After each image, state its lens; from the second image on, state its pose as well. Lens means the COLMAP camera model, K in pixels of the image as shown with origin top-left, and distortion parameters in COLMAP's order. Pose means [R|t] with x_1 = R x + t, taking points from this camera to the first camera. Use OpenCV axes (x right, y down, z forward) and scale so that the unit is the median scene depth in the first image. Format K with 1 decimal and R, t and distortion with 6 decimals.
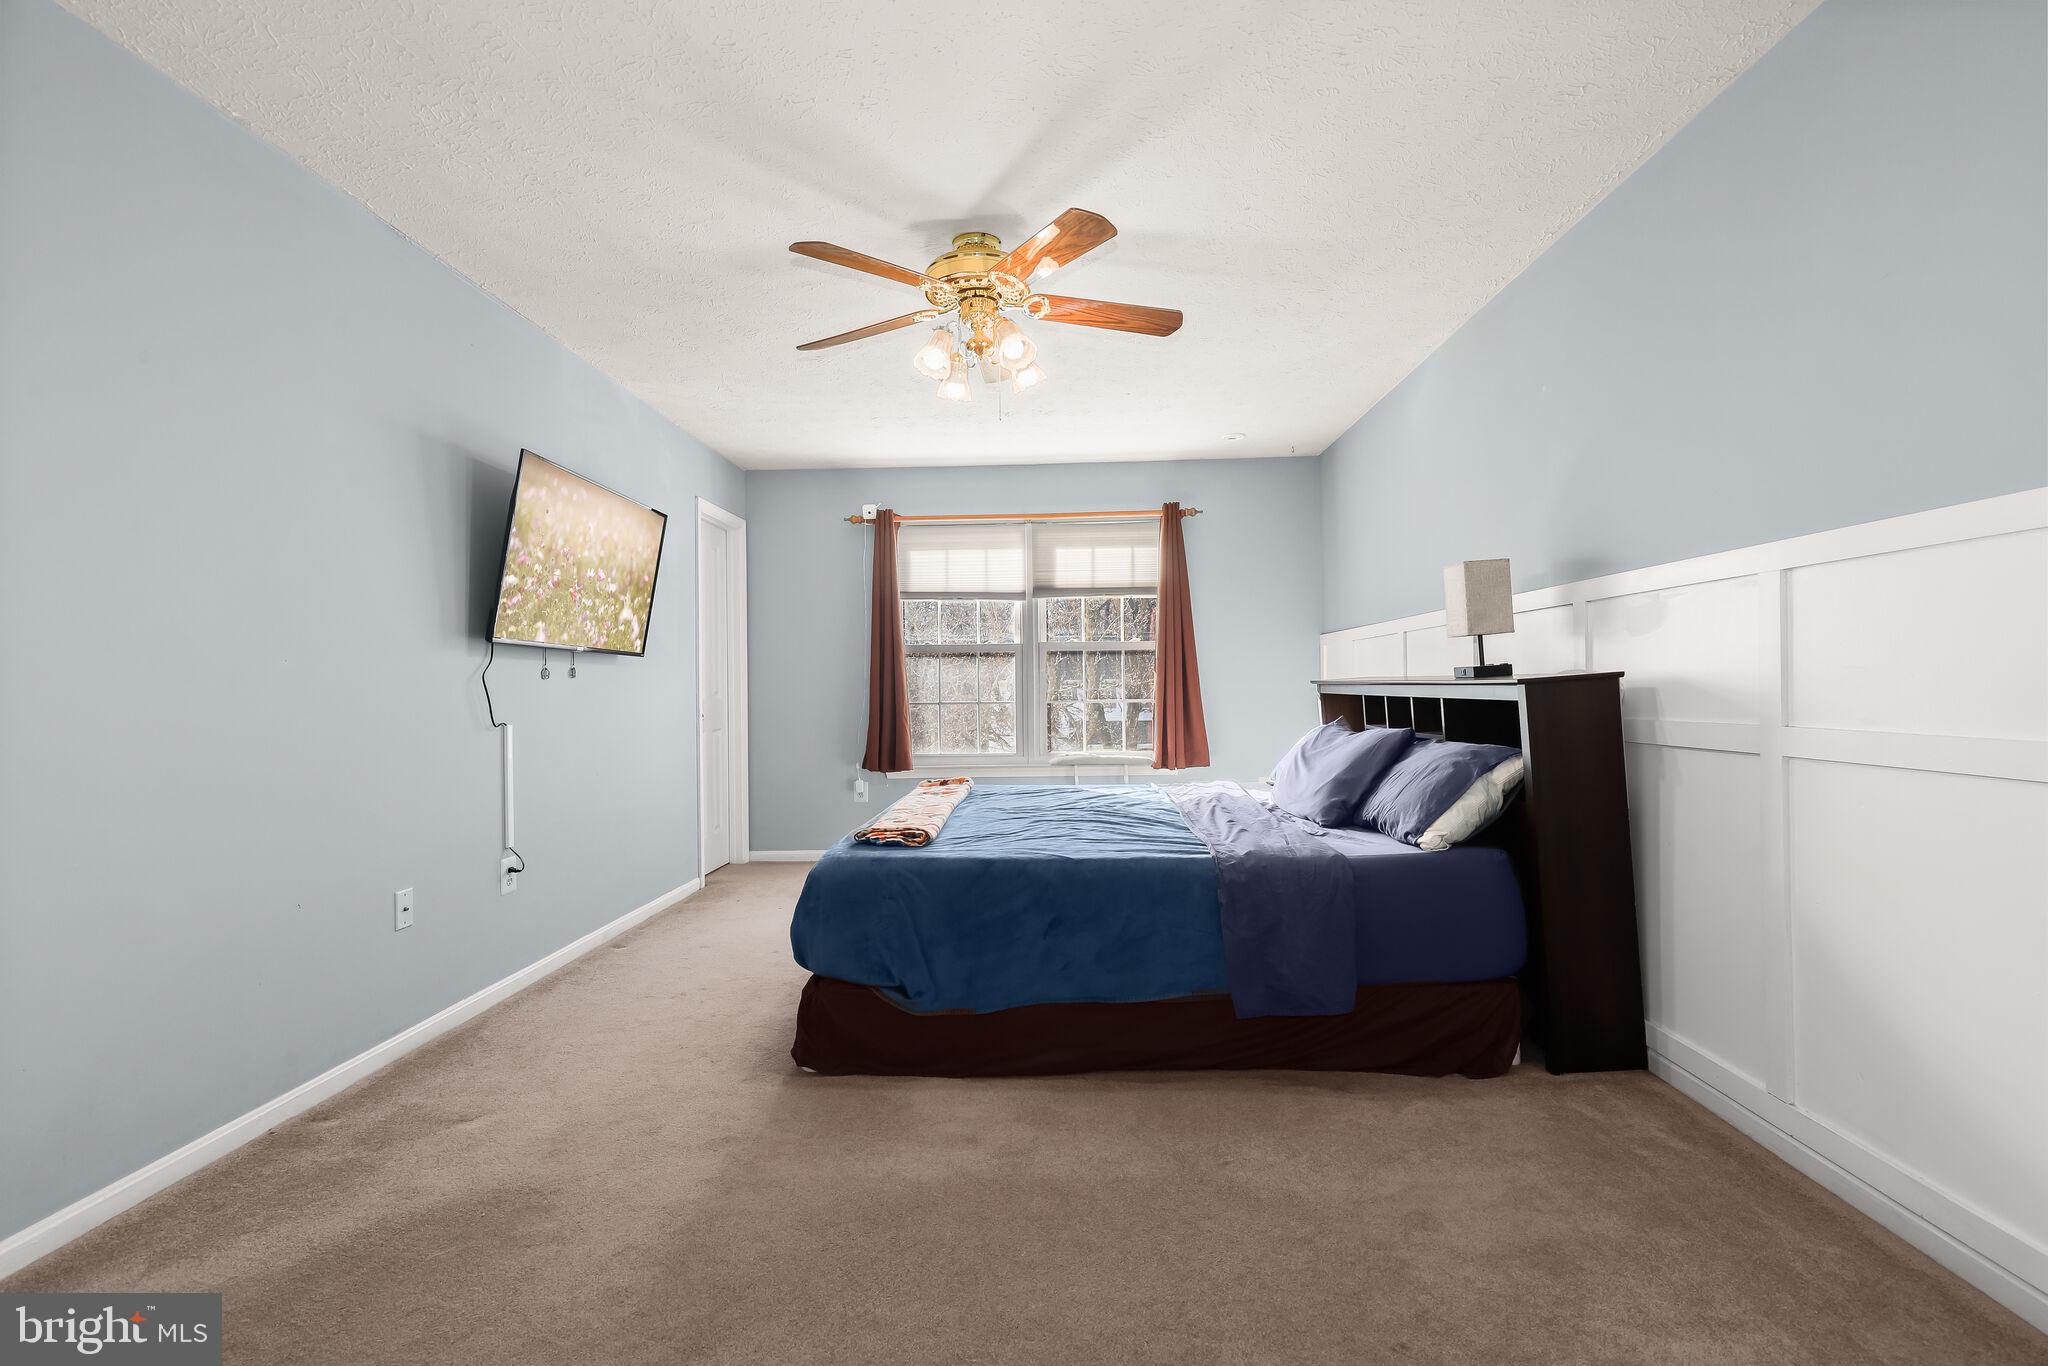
lens RADIAL K [[913.5, 0, 1027.8], [0, 913.5, 680.5], [0, 0, 1]] dist [0.000783, -0.000120]
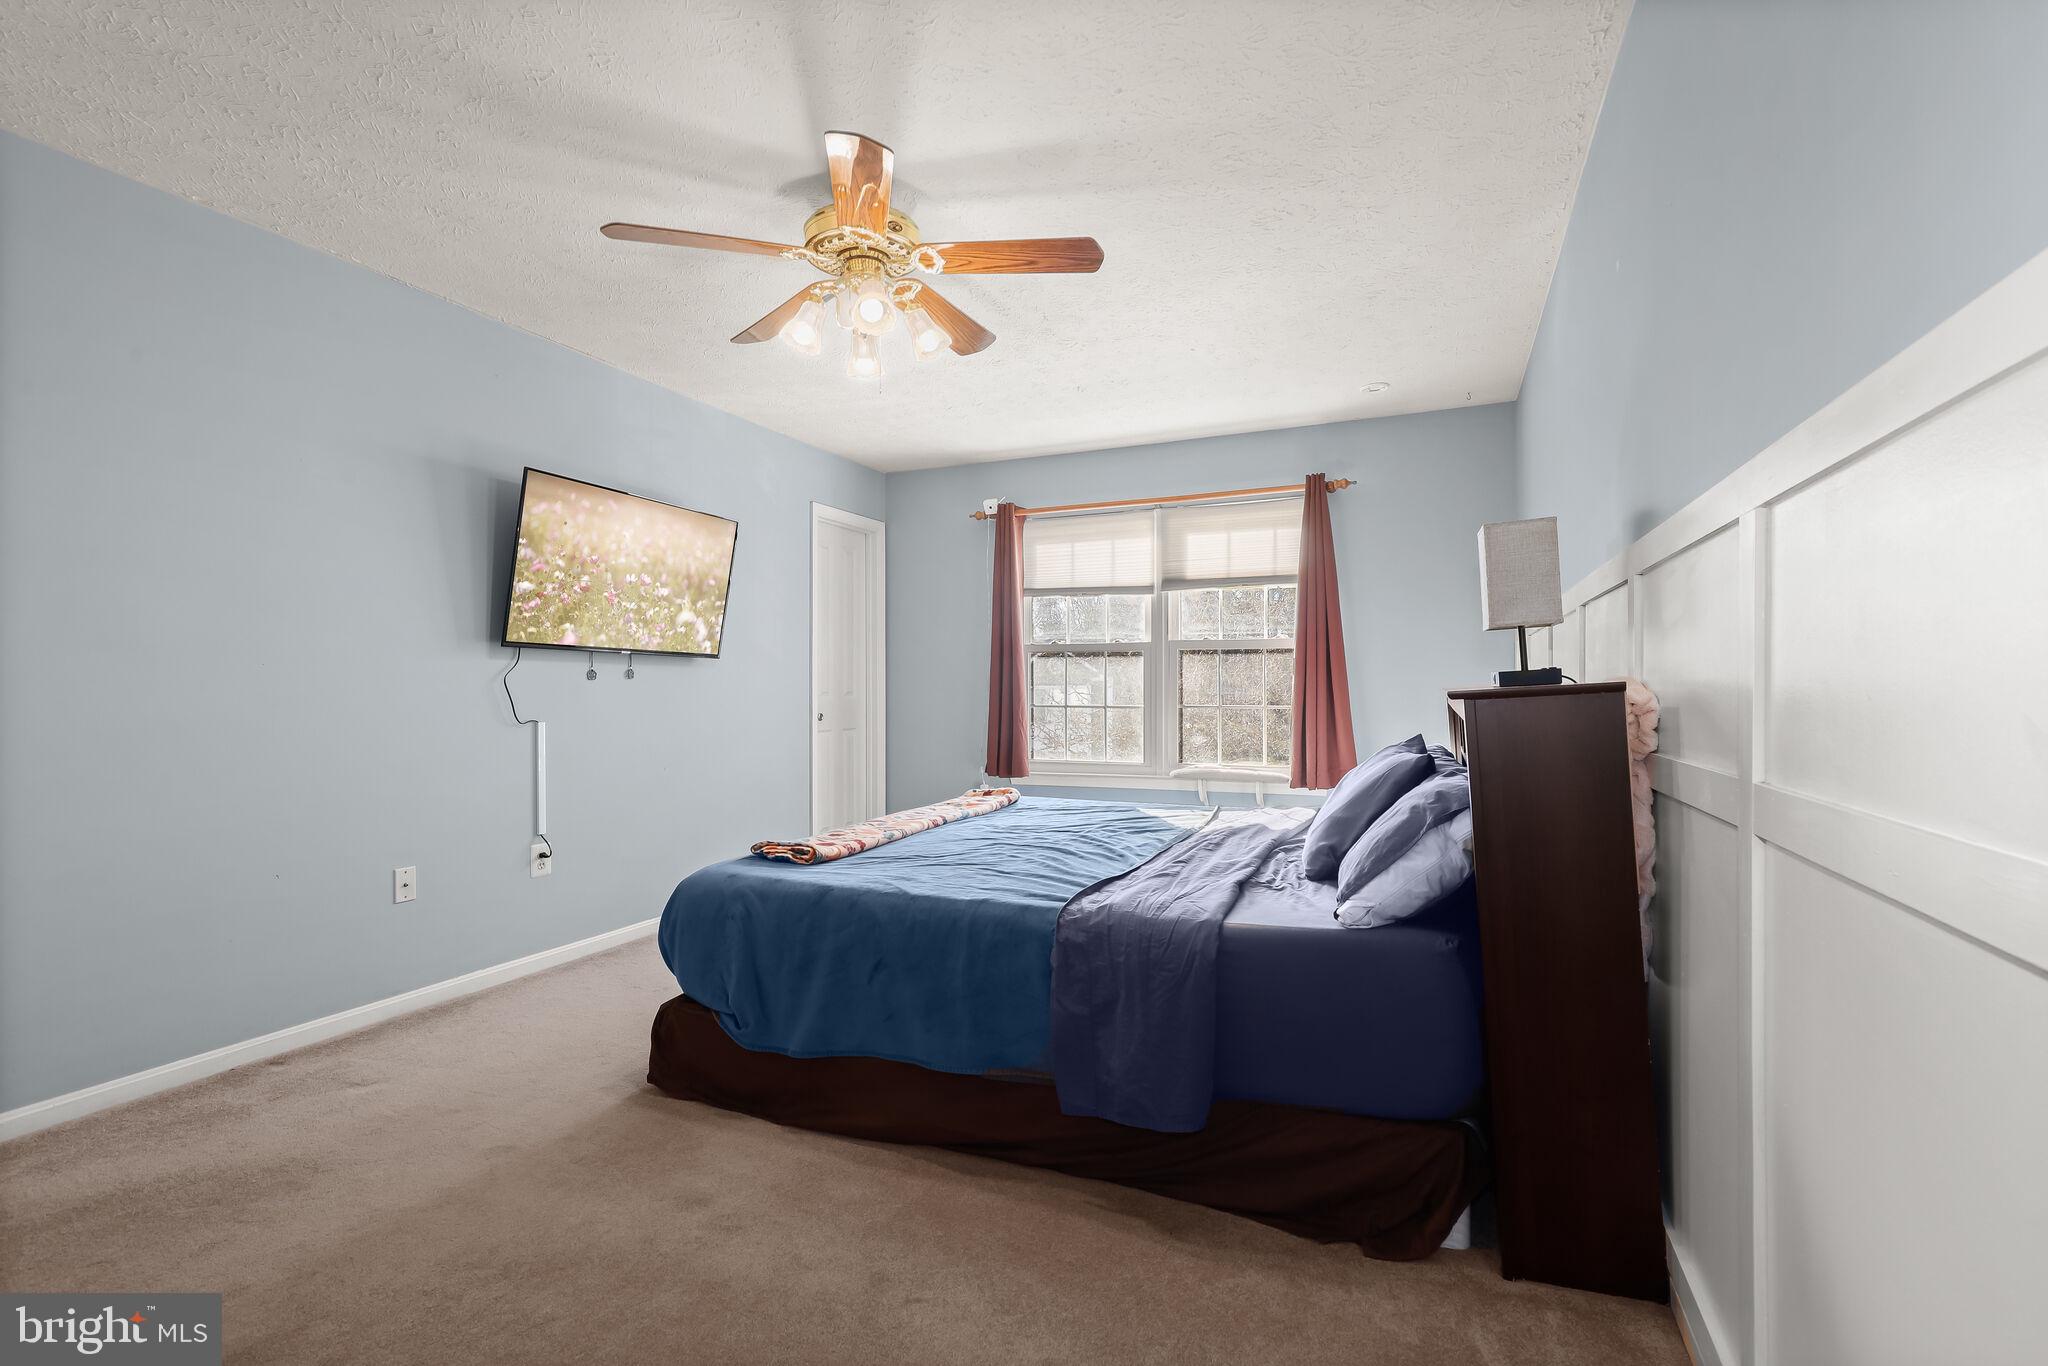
lens RADIAL K [[926.0, 0, 1034.2], [0, 926.0, 678.8], [0, 0, 1]] dist [-0.000619, 0.000045]
pose [[0.935613, 0.007785, -0.352943, 0.373633], [-0.007860, 0.999968, 0.001221, -0.007124], [0.352941, 0.001631, 0.935644, 0.180995]]
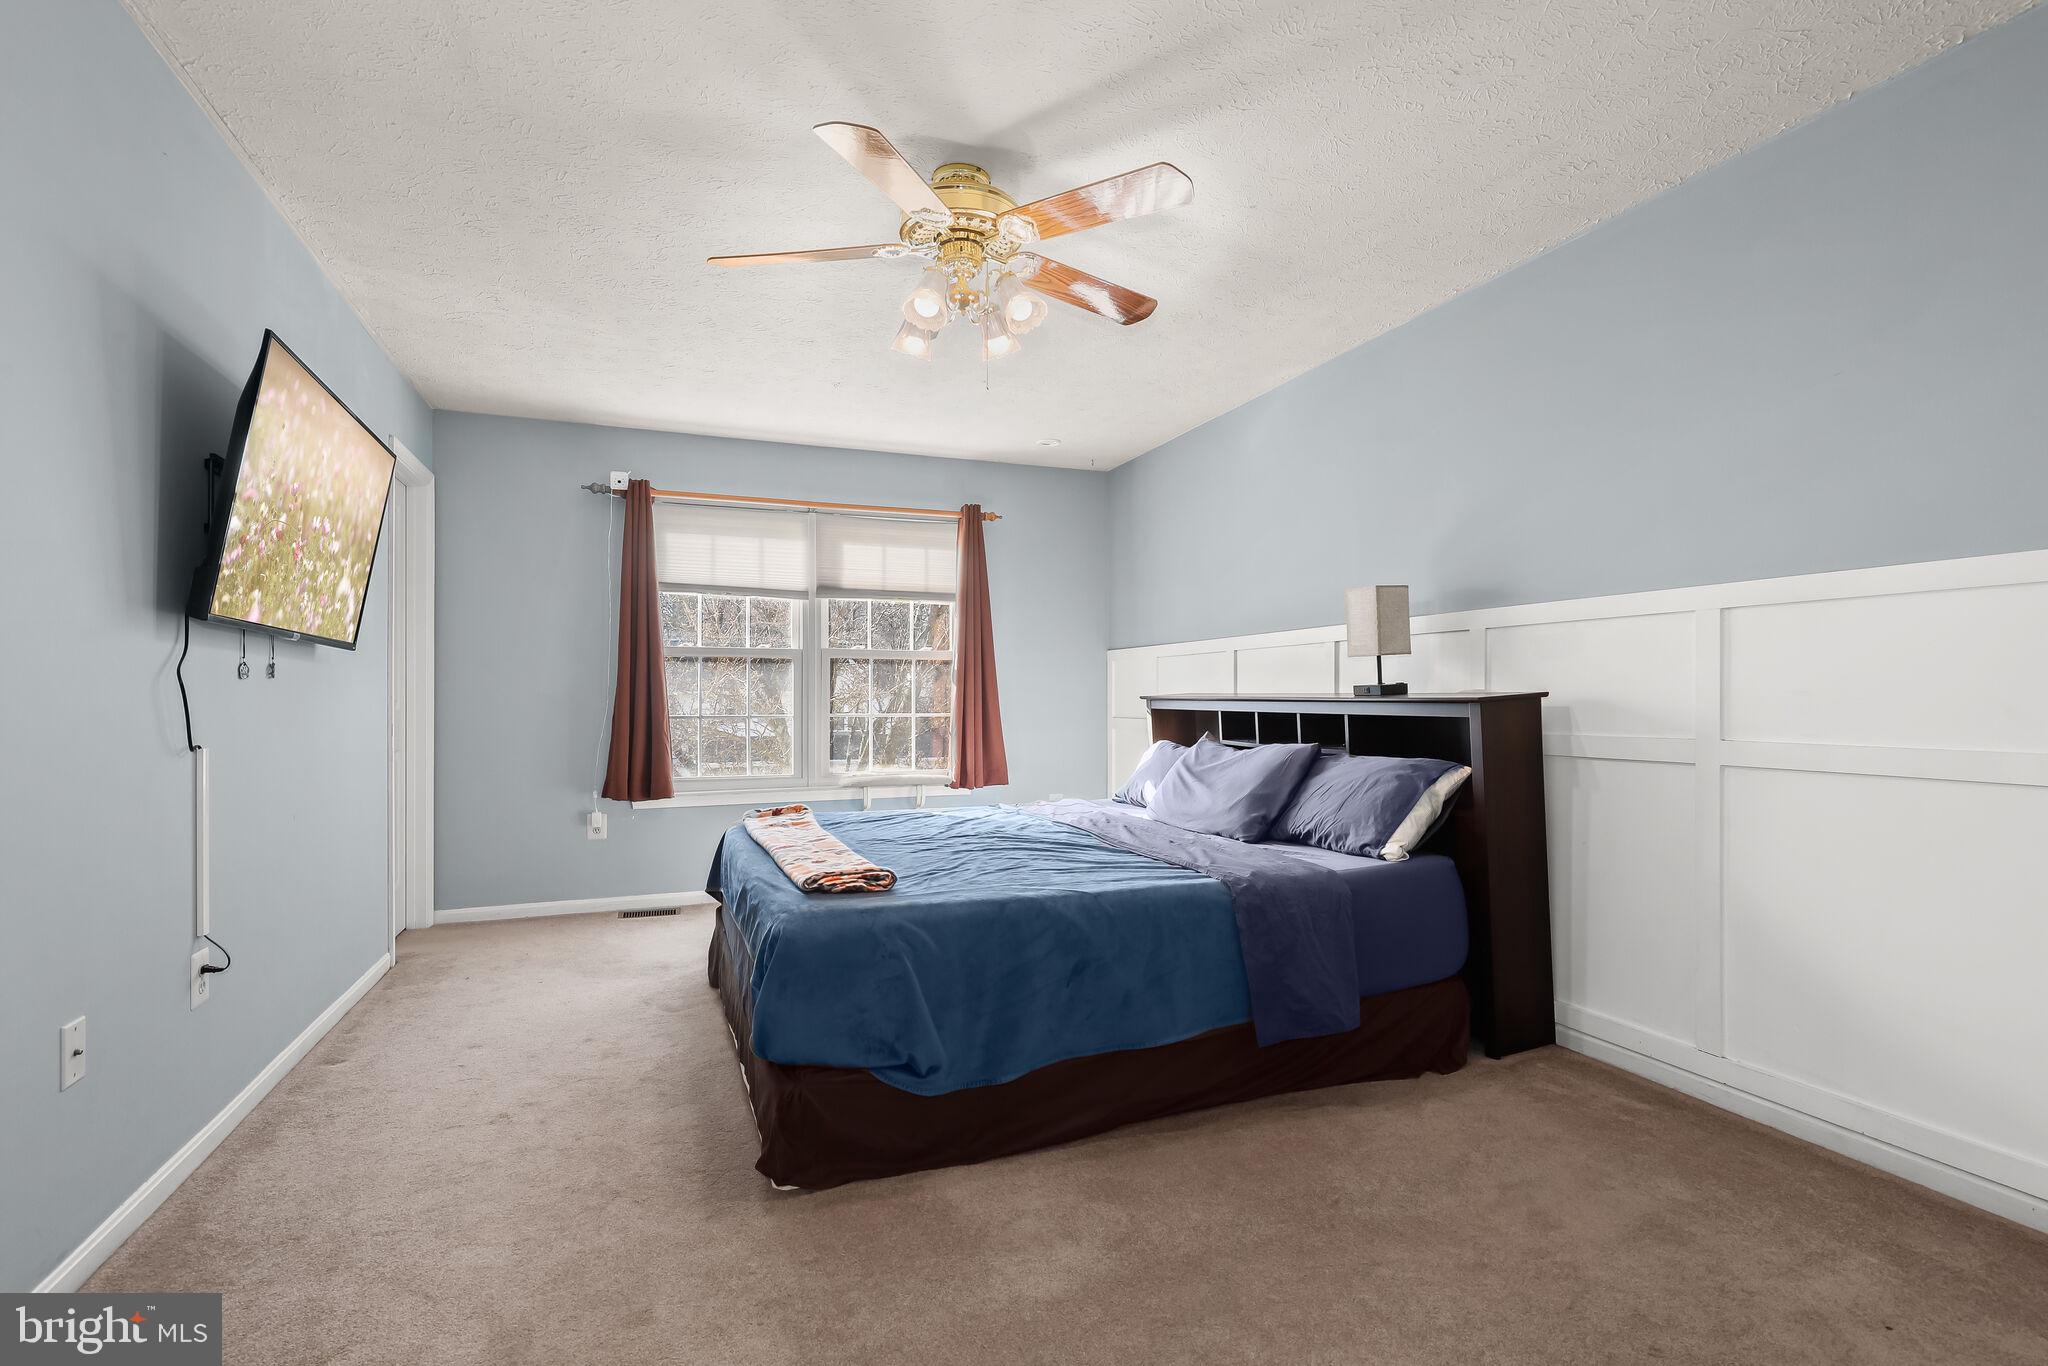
lens RADIAL K [[947.6, 0, 1034.9], [0, 947.6, 697.0], [0, 0, 1]] dist [0.001434, 0.000592]
pose [[0.913841, 0.014655, 0.405807, -0.302895], [-0.015424, 0.999880, -0.001374, 0.005597], [-0.405778, -0.005004, 0.913958, 0.144071]]
